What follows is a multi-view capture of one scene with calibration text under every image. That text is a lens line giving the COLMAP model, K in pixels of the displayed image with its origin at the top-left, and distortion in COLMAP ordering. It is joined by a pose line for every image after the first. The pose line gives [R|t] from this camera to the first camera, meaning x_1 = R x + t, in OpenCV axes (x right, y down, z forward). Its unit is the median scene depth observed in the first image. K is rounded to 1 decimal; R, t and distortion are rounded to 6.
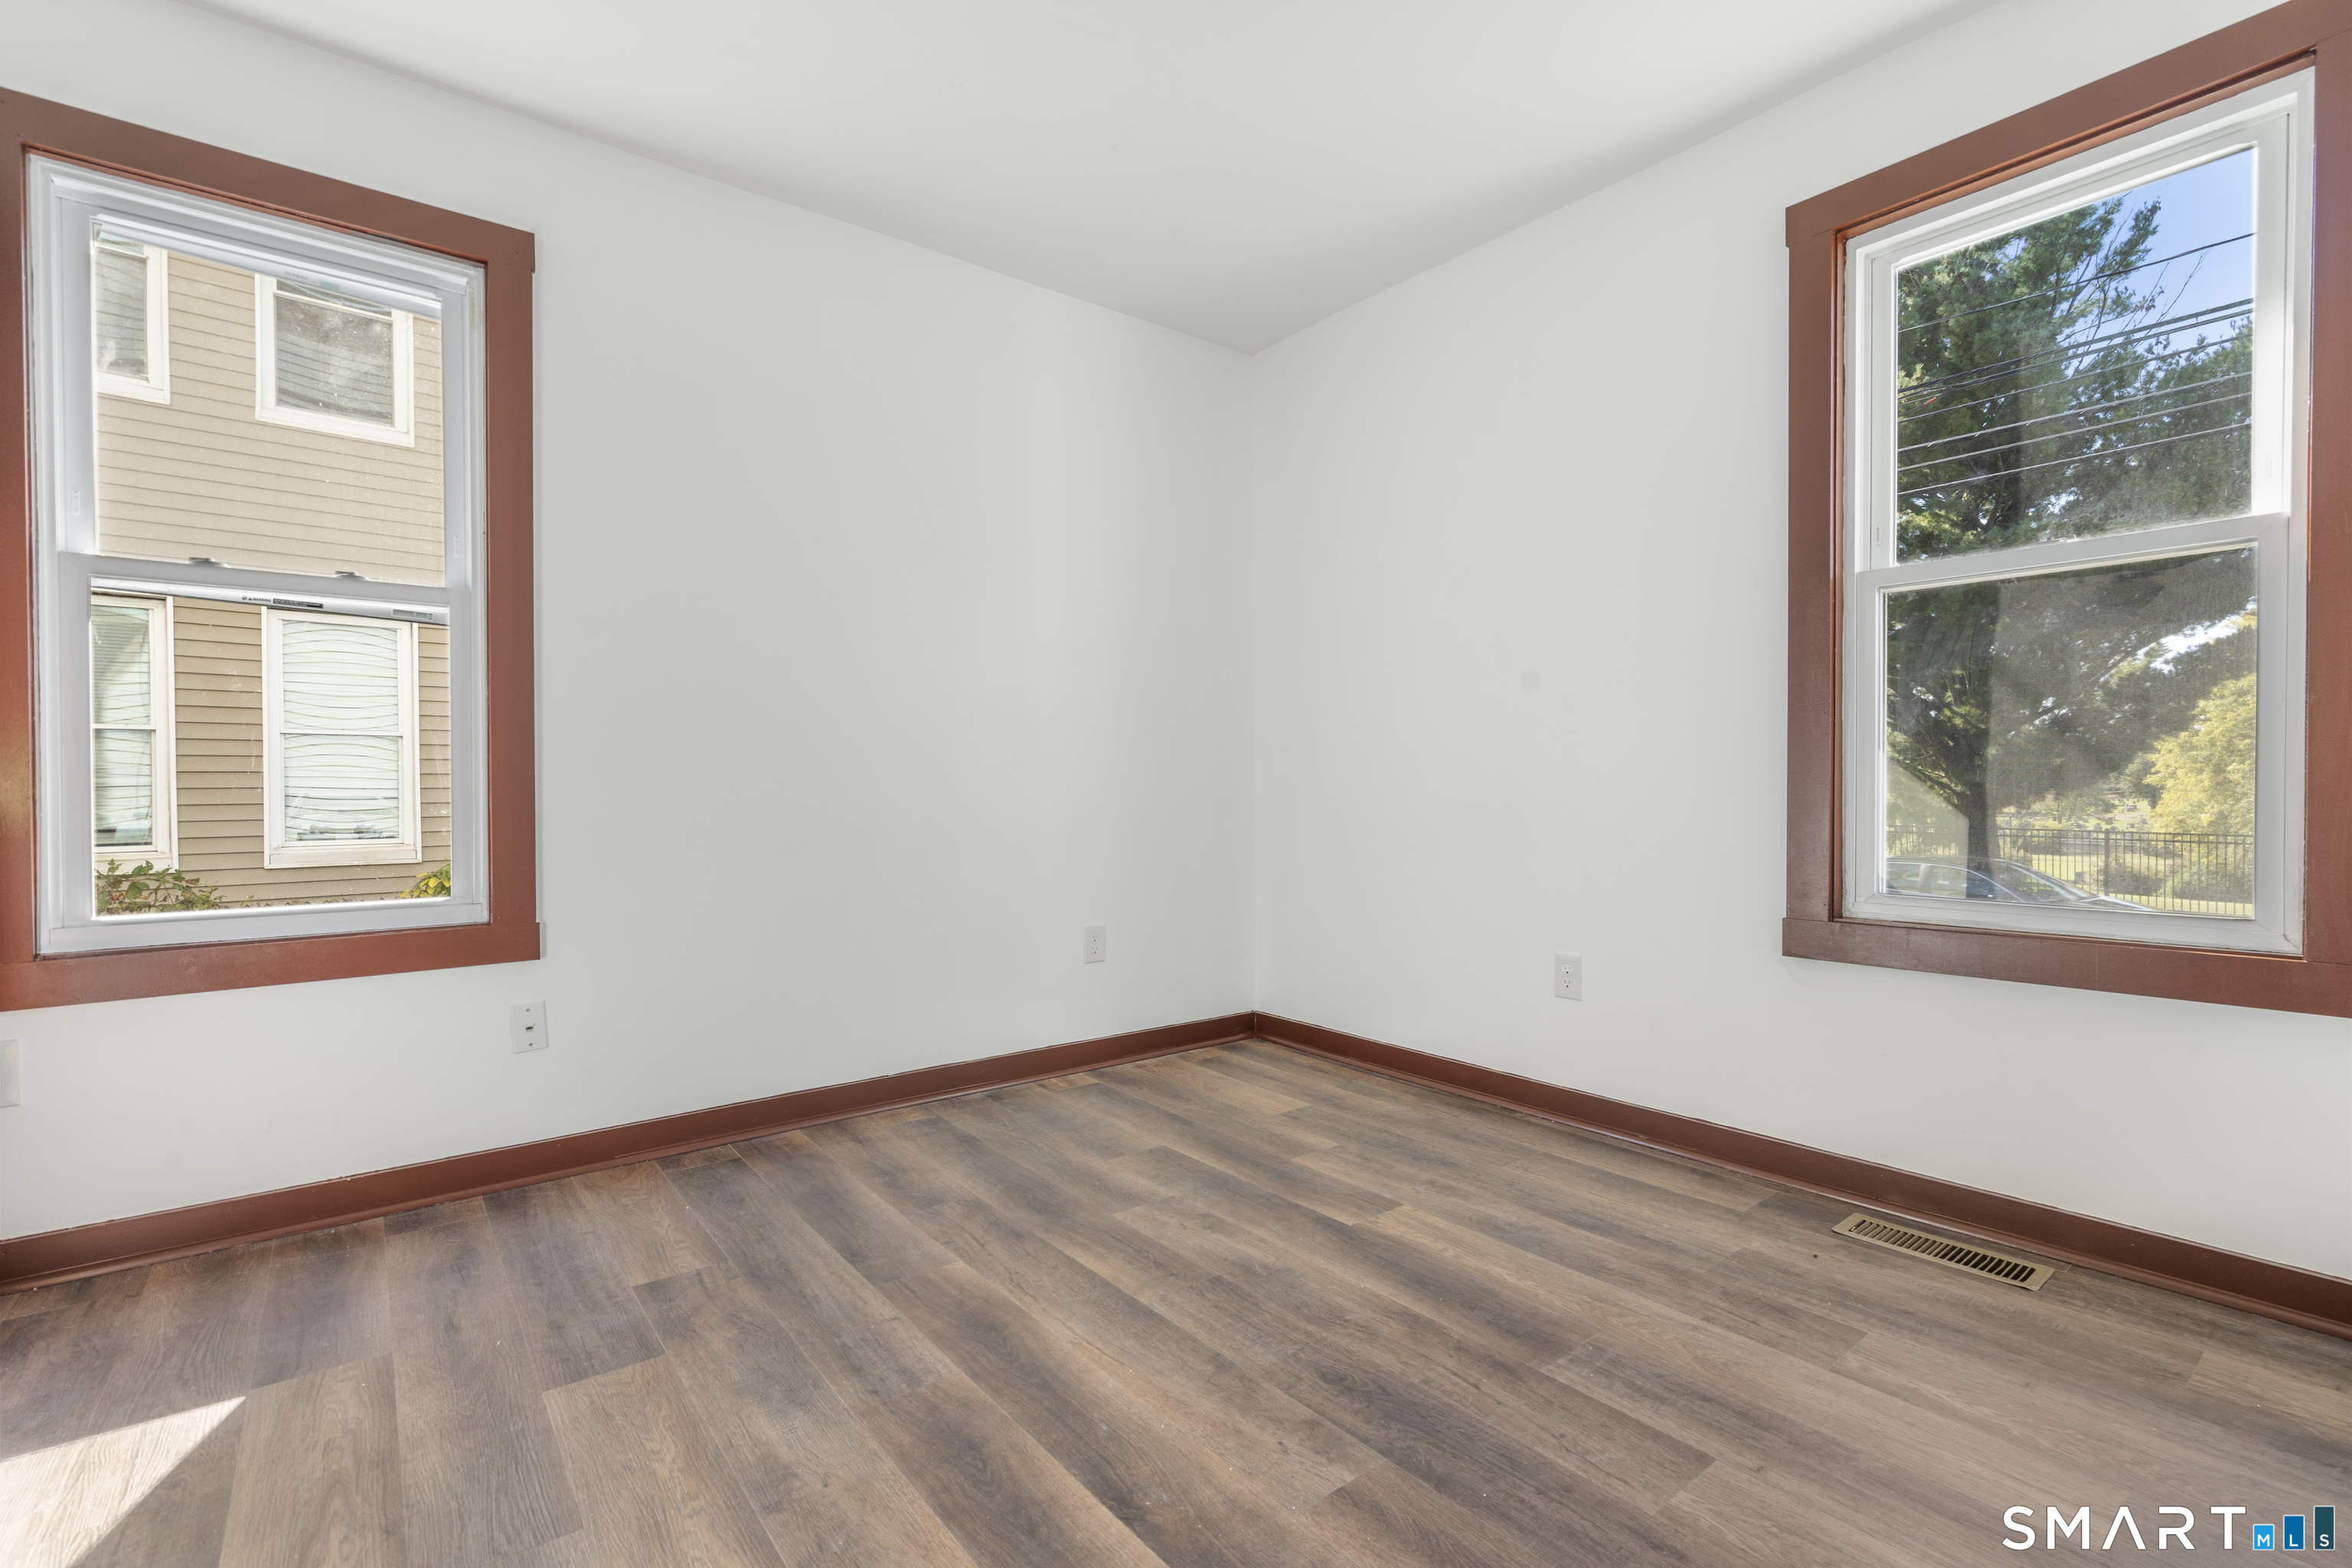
lens RADIAL K [[1052.7, 0, 1167.1], [0, 1052.7, 800.2], [0, 0, 1]] dist [-0.007888, 0.003389]
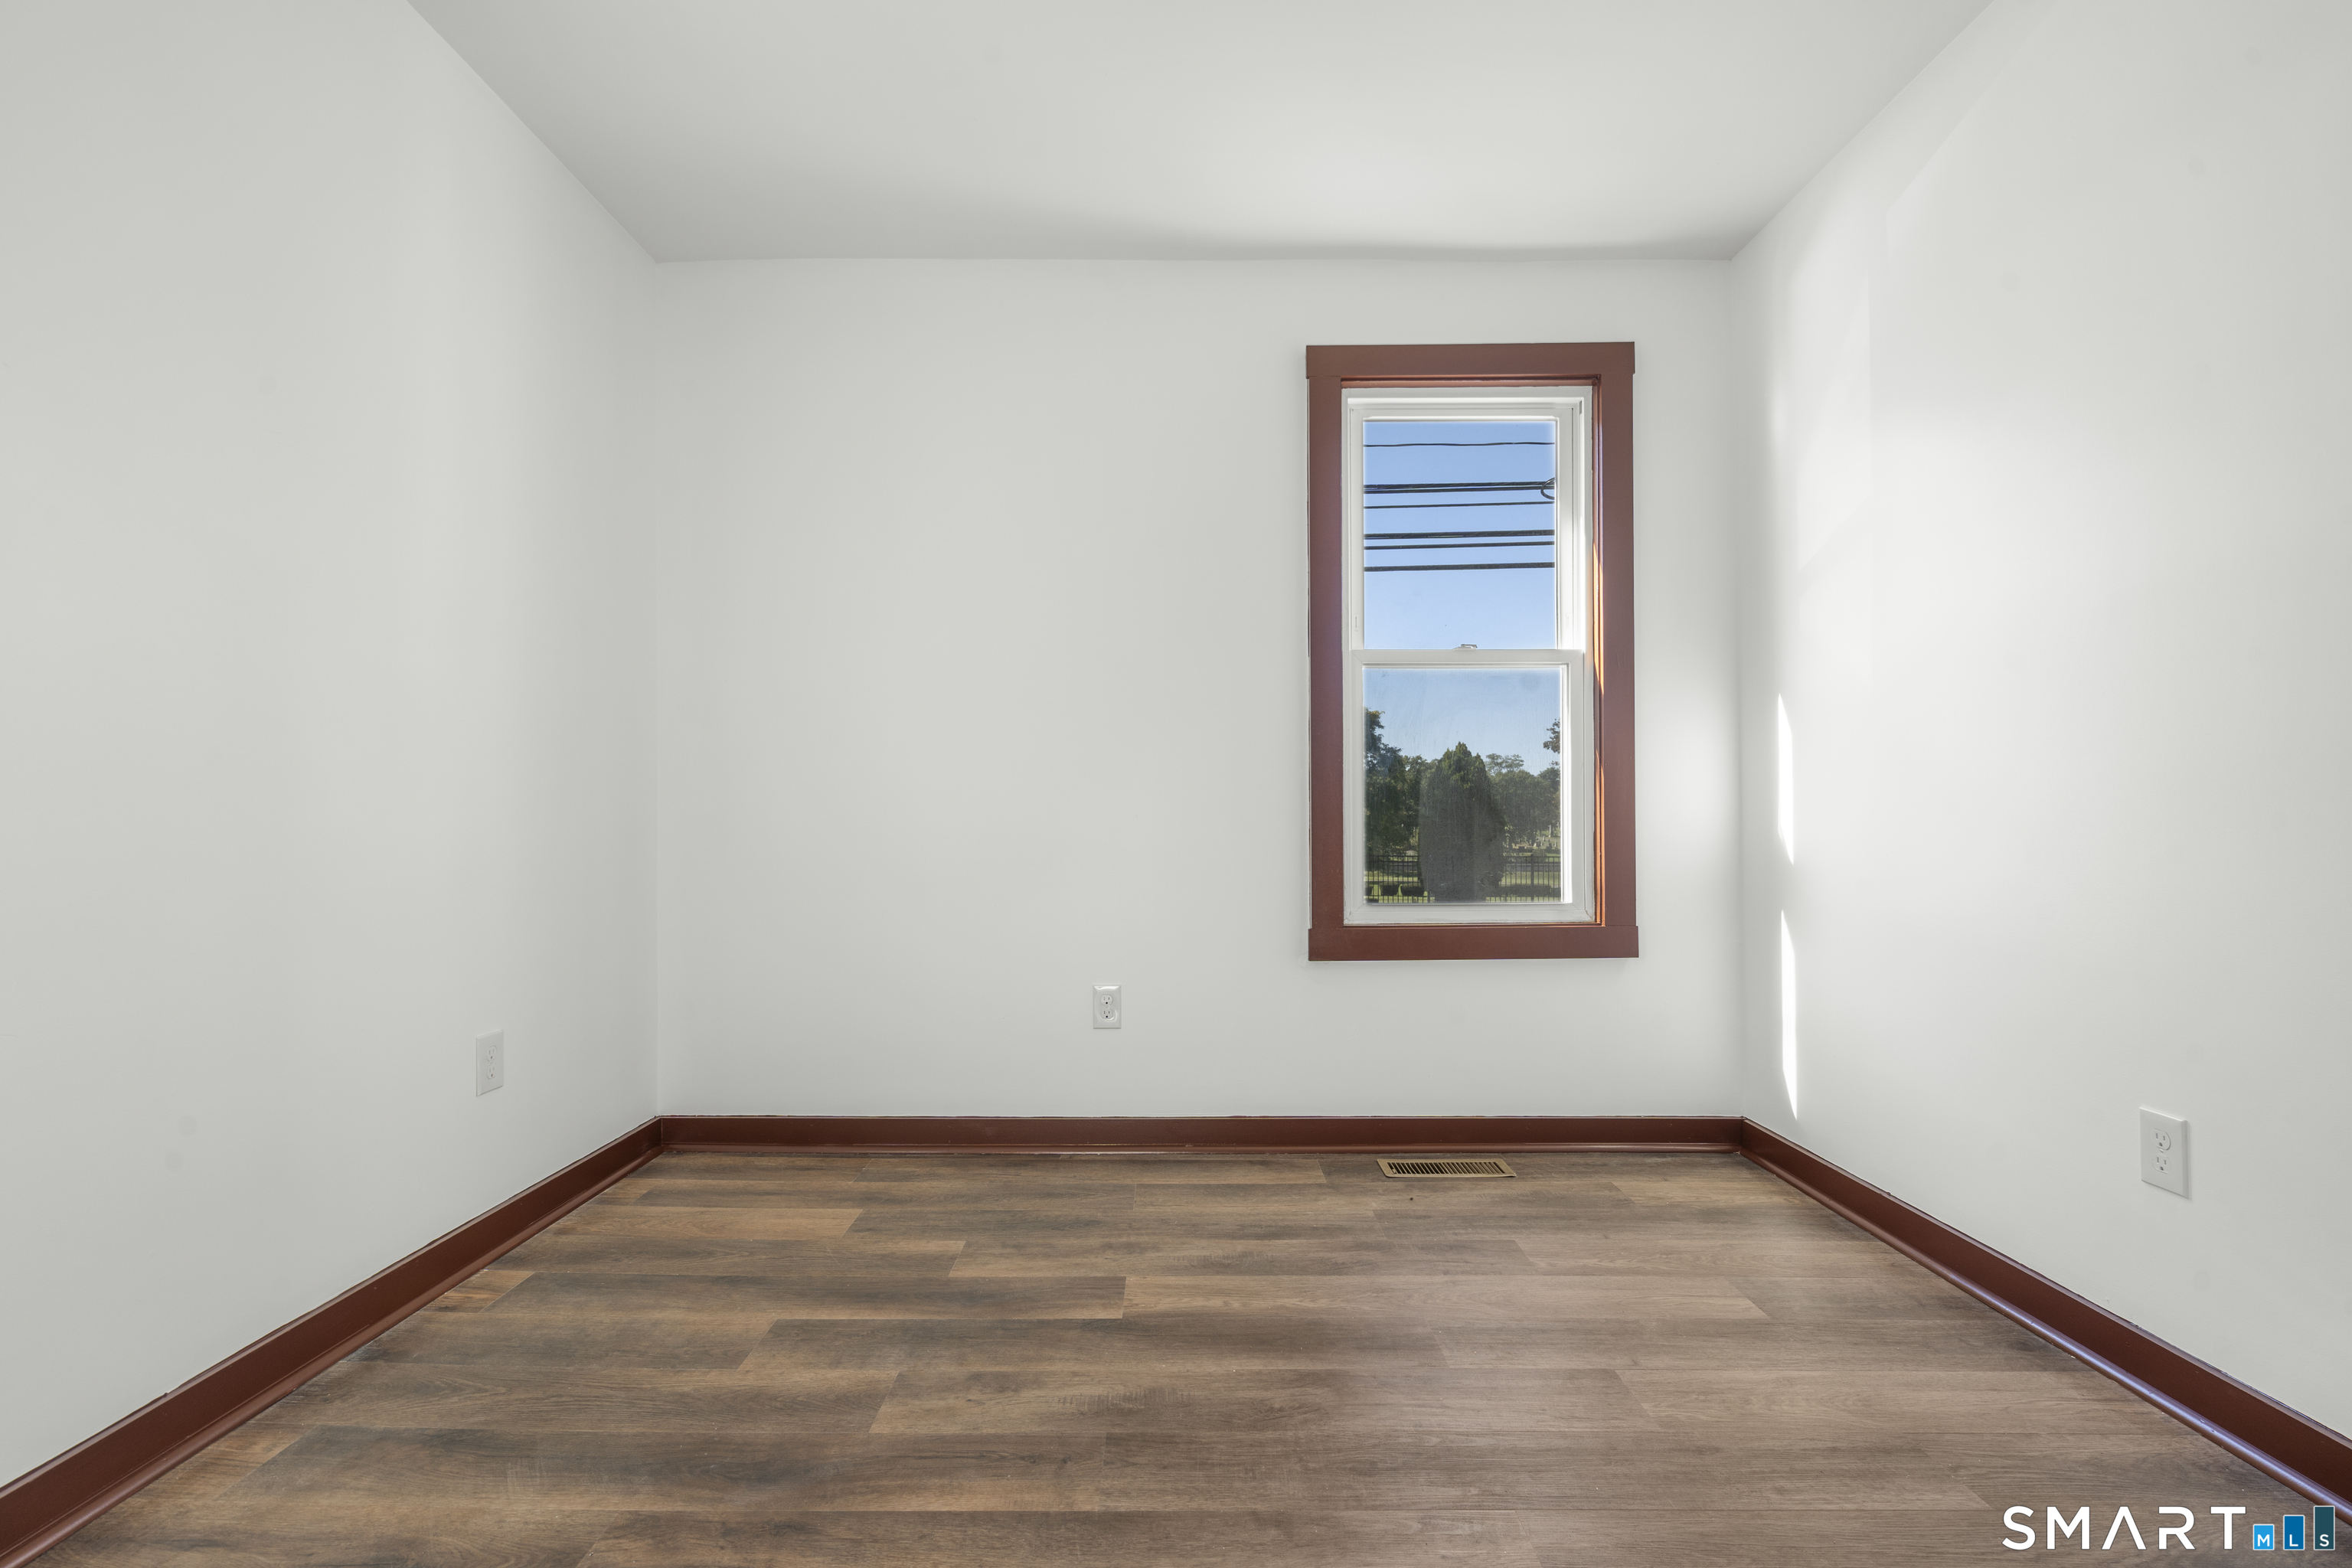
lens RADIAL K [[1052.7, 0, 1167.1], [0, 1052.7, 800.2], [0, 0, 1]] dist [-0.007888, 0.003389]
pose [[0.619309, 0.013057, 0.785038, -0.480917], [0.012528, 0.999570, -0.026508, -0.005328], [-0.785047, 0.026252, 0.618880, 0.398604]]
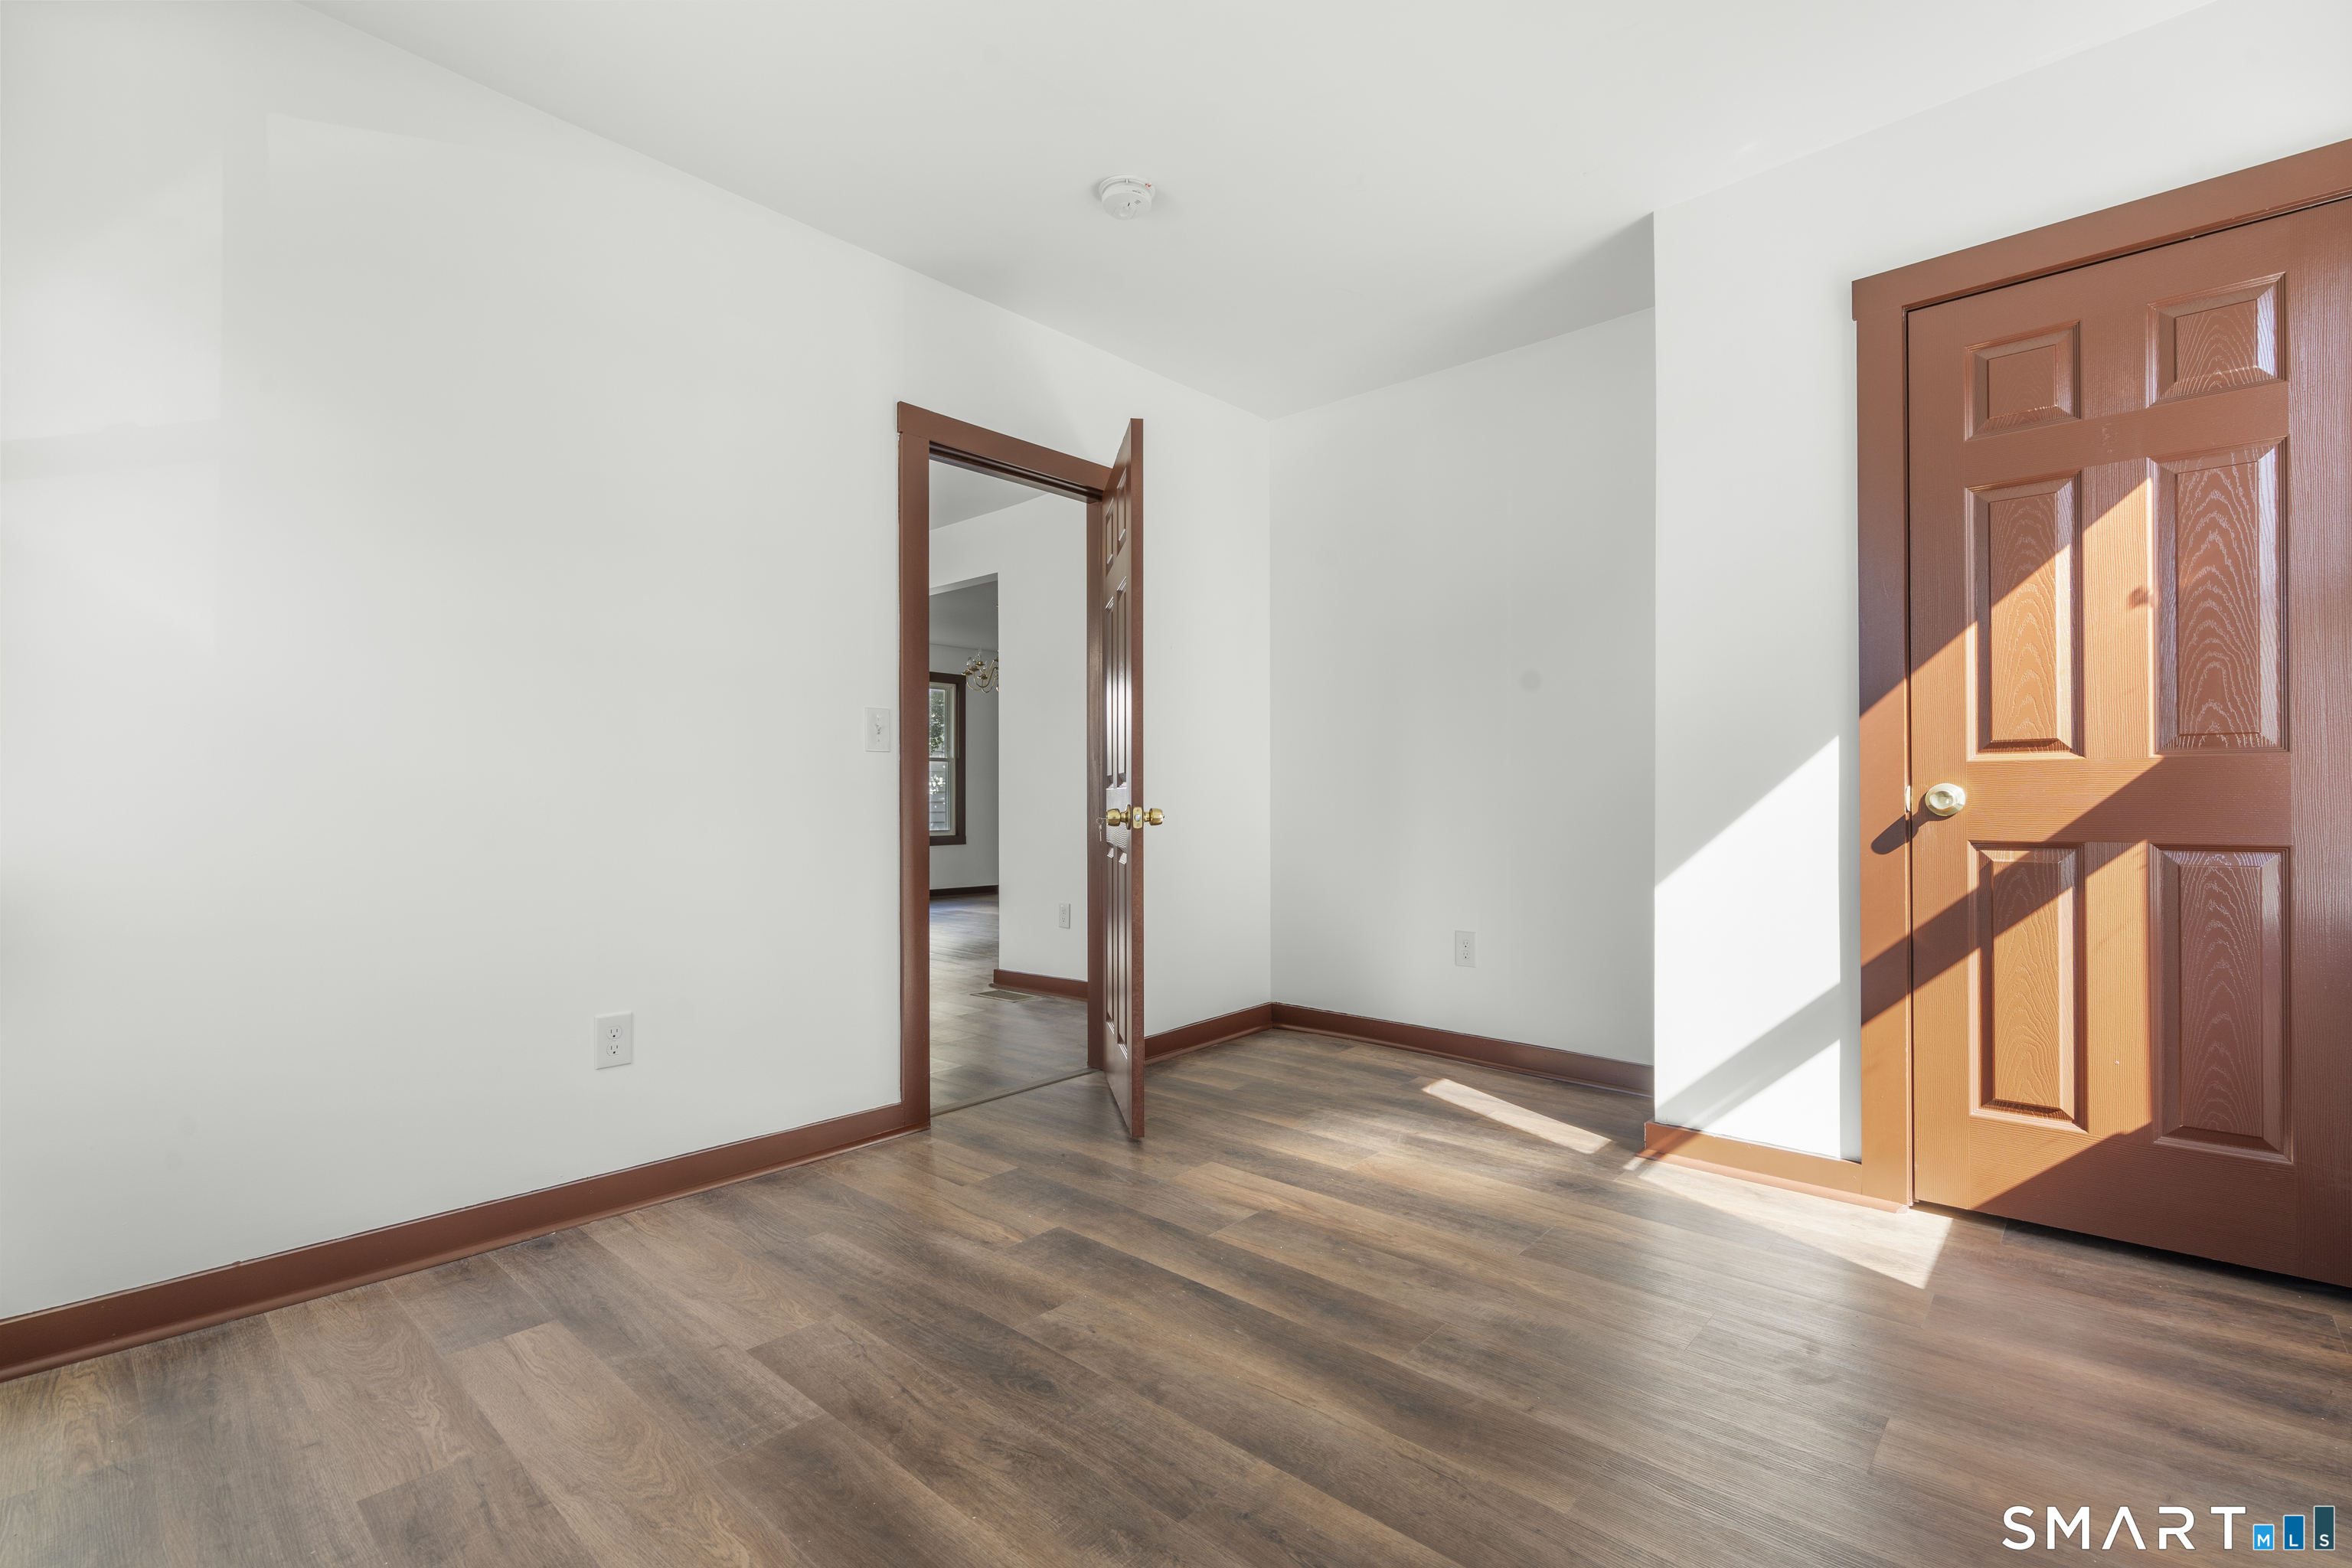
lens RADIAL K [[1052.7, 0, 1167.1], [0, 1052.7, 800.2], [0, 0, 1]] dist [-0.007888, 0.003389]
pose [[-0.986256, 0.009691, -0.164938, 0.143489], [0.008087, 0.999913, 0.010393, -0.022479], [0.165024, 0.008916, -0.986249, 1.450453]]
